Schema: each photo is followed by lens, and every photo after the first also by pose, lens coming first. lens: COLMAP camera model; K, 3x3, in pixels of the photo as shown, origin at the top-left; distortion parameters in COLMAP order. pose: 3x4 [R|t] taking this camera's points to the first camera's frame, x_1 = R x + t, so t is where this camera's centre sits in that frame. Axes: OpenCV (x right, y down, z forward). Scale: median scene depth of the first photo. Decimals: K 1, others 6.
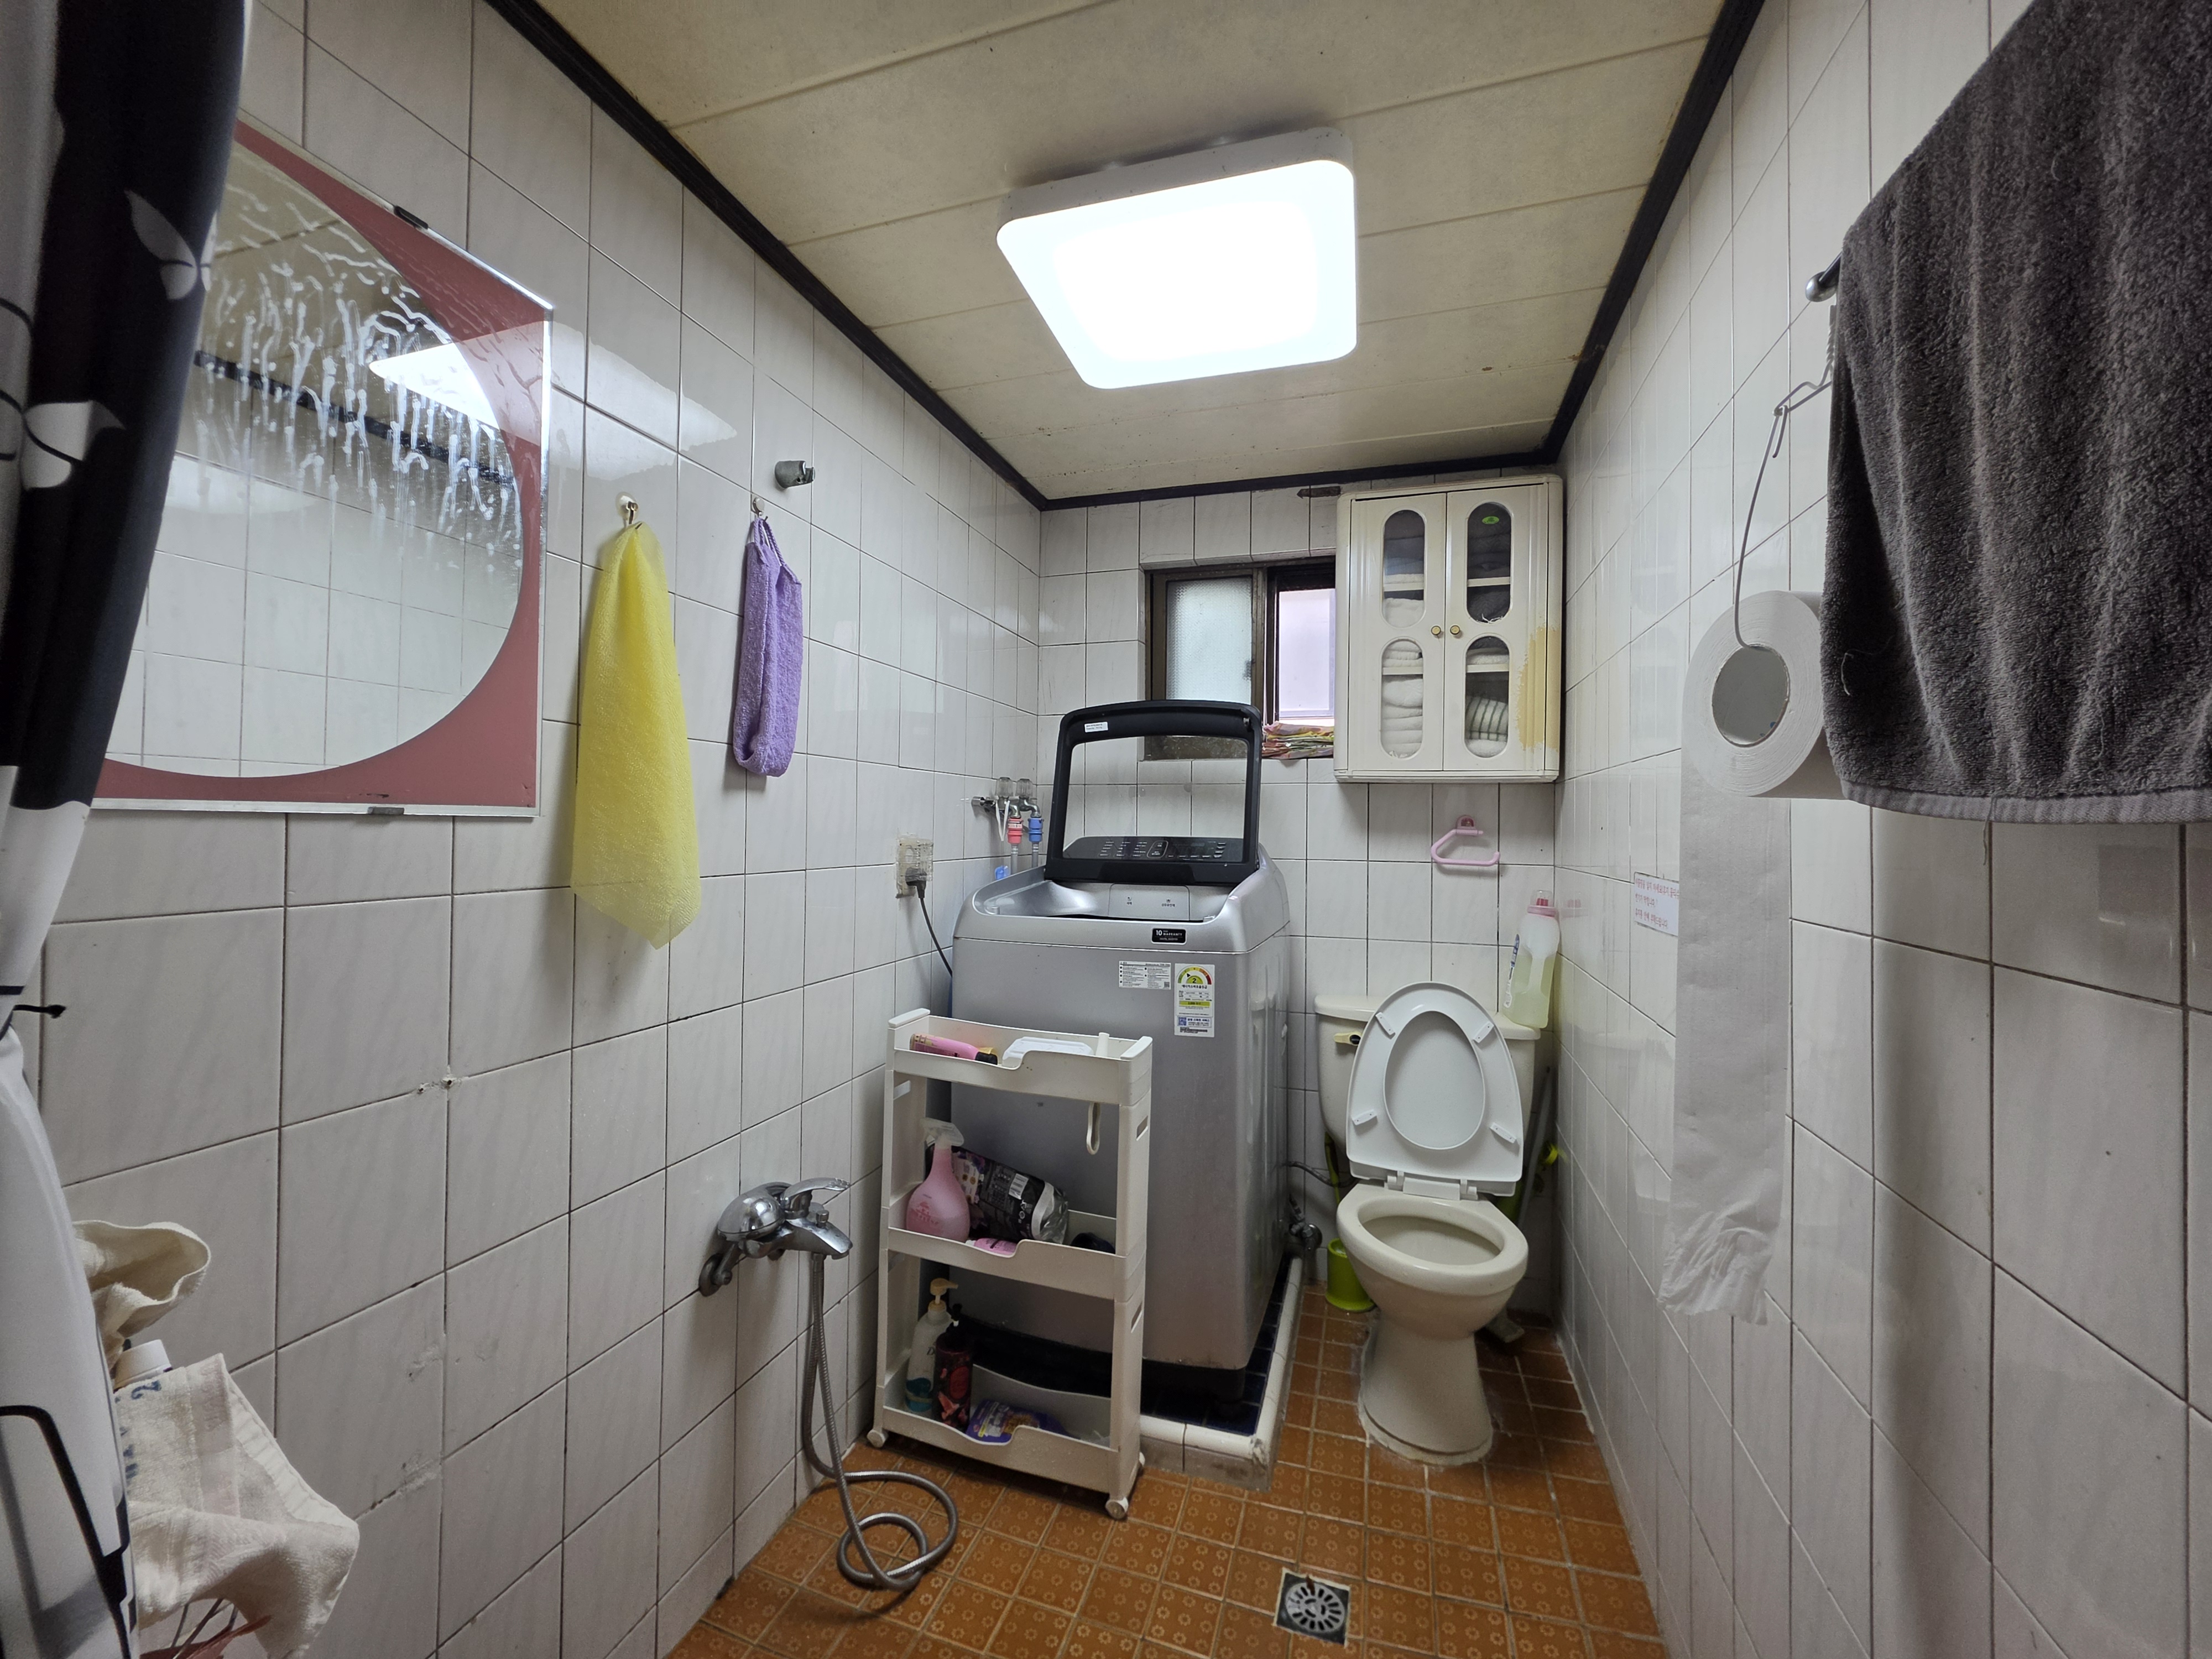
lens RADIAL K [[892.6, 0, 1085.0], [0, 892.6, 811.8], [0, 0, 1]] dist [-0.003408, -0.000332]
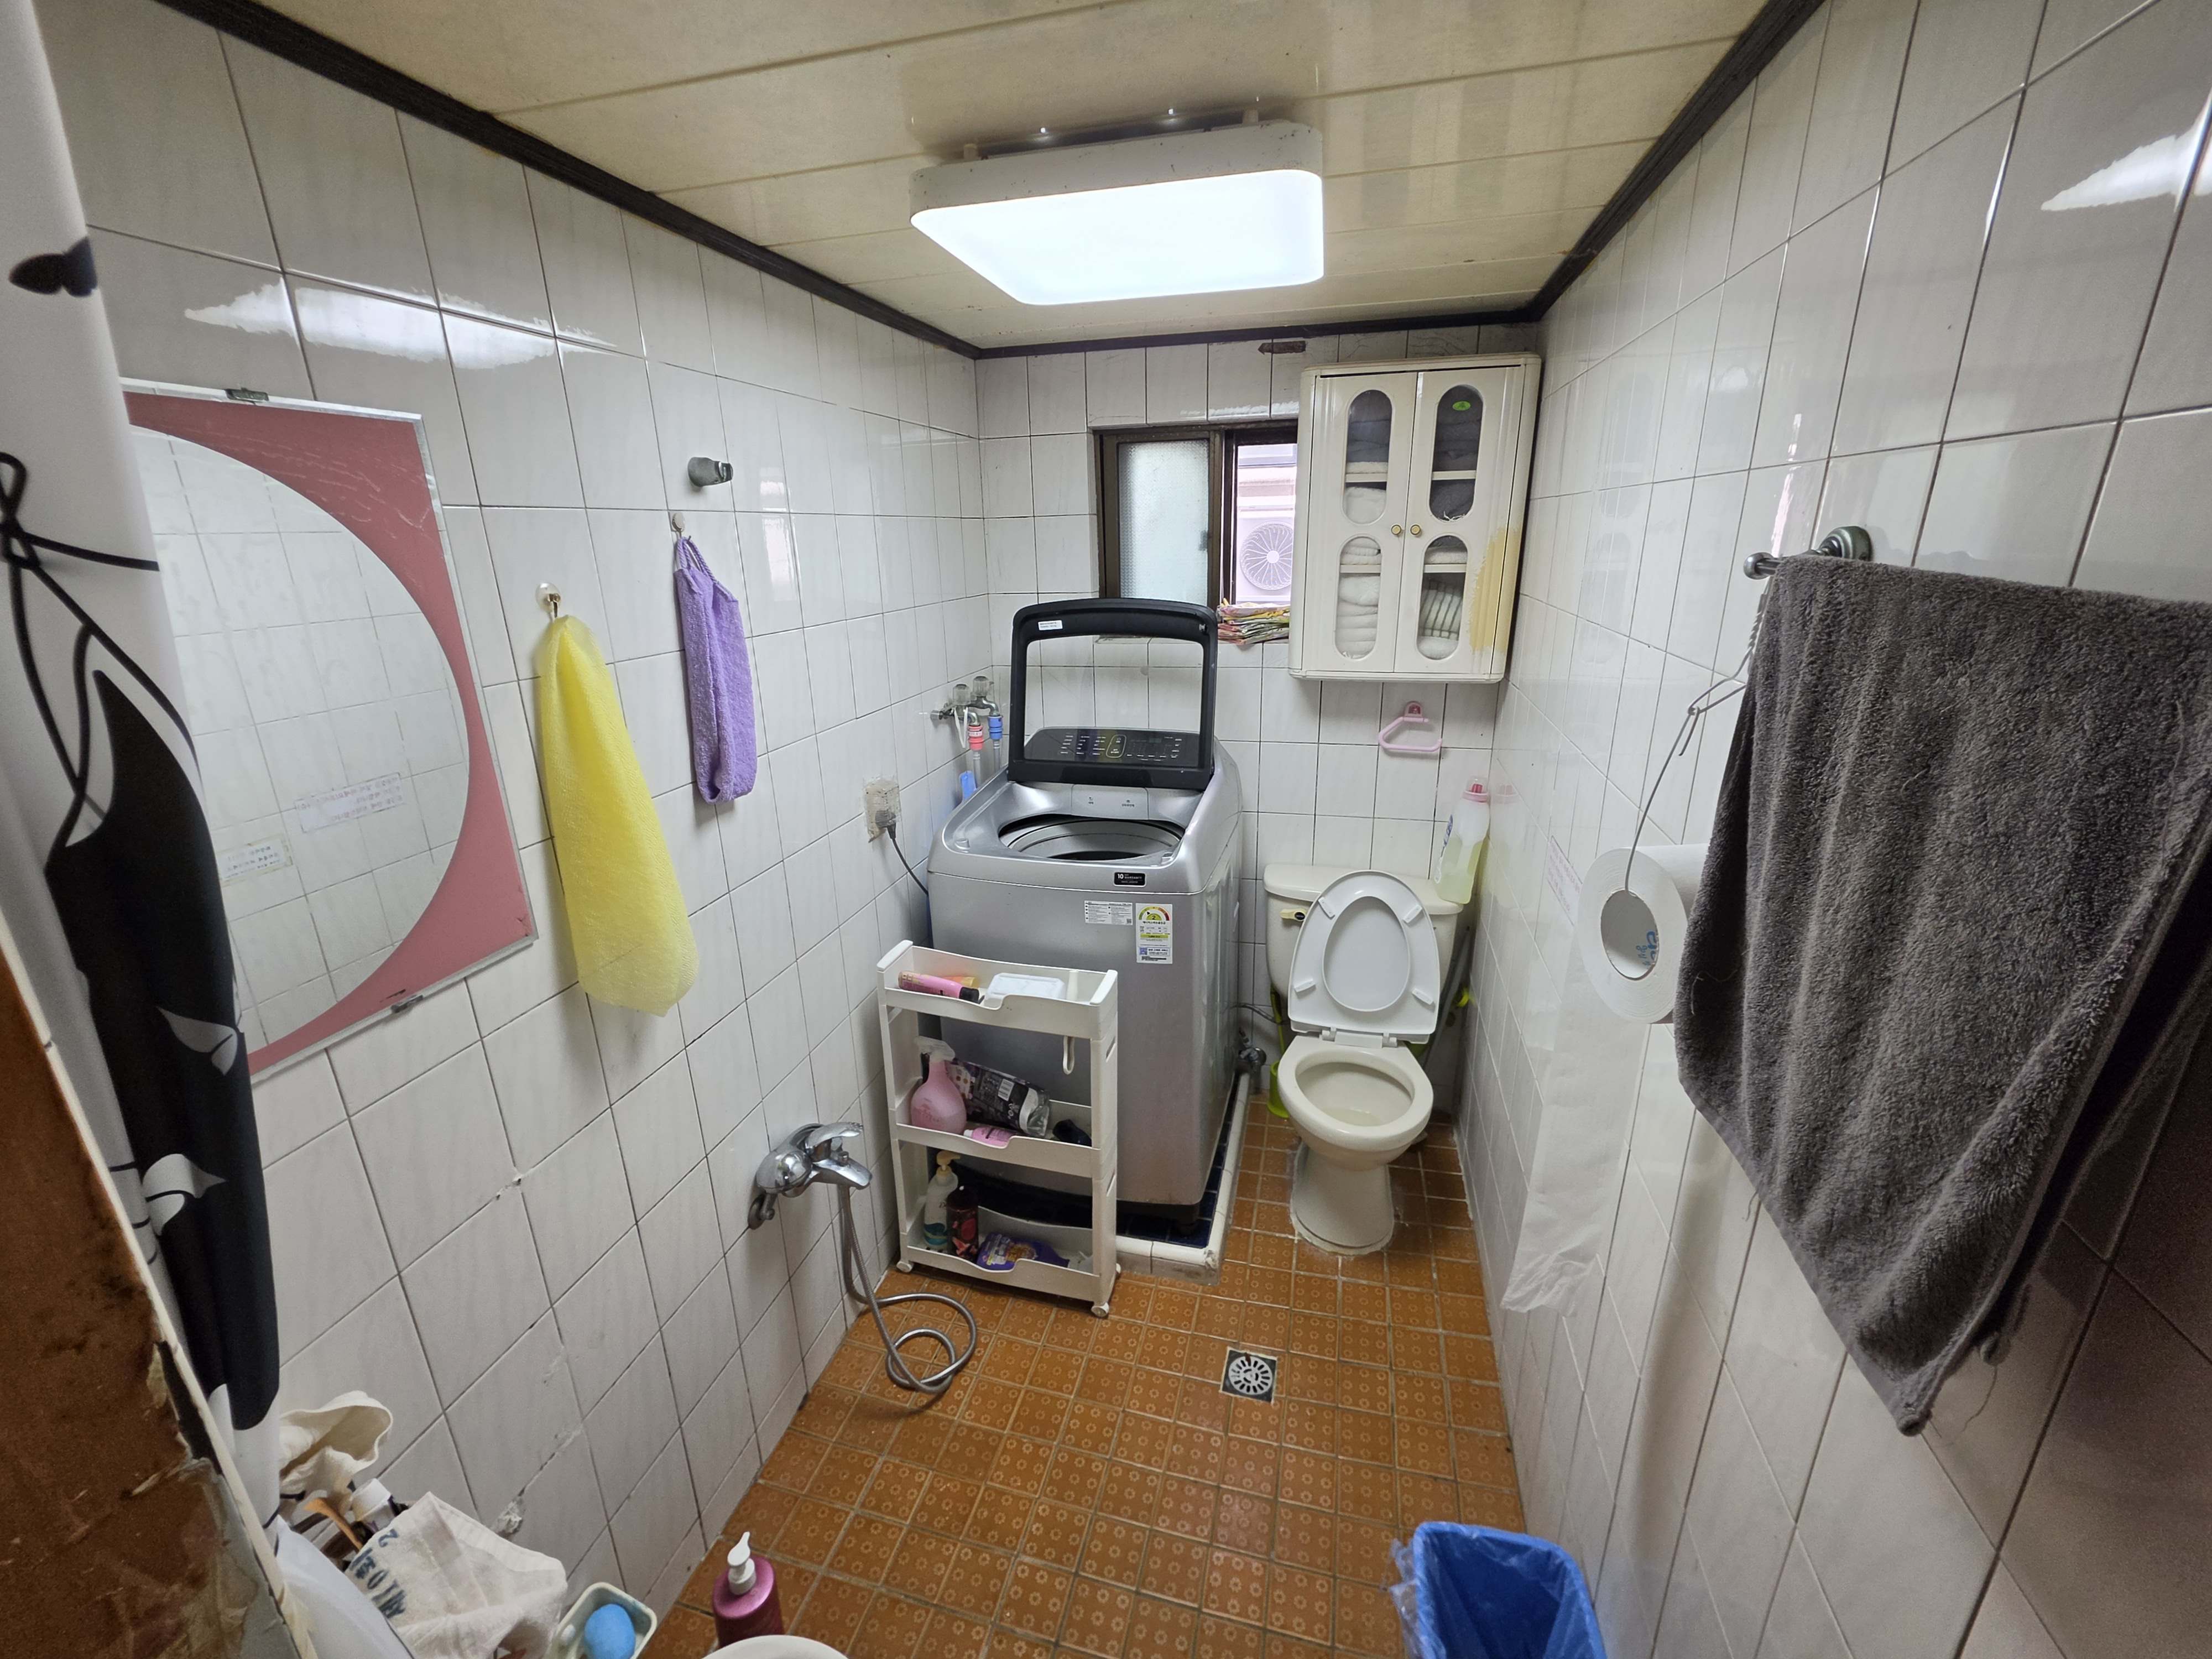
lens RADIAL K [[903.1, 0, 1093.8], [0, 903.1, 813.0], [0, 0, 1]] dist [-0.002423, -0.000023]
pose [[0.997506, -0.053634, 0.045879, 0.004758], [0.036560, 0.948674, 0.314134, -0.279909], [-0.060372, -0.311674, 0.948269, -0.008573]]
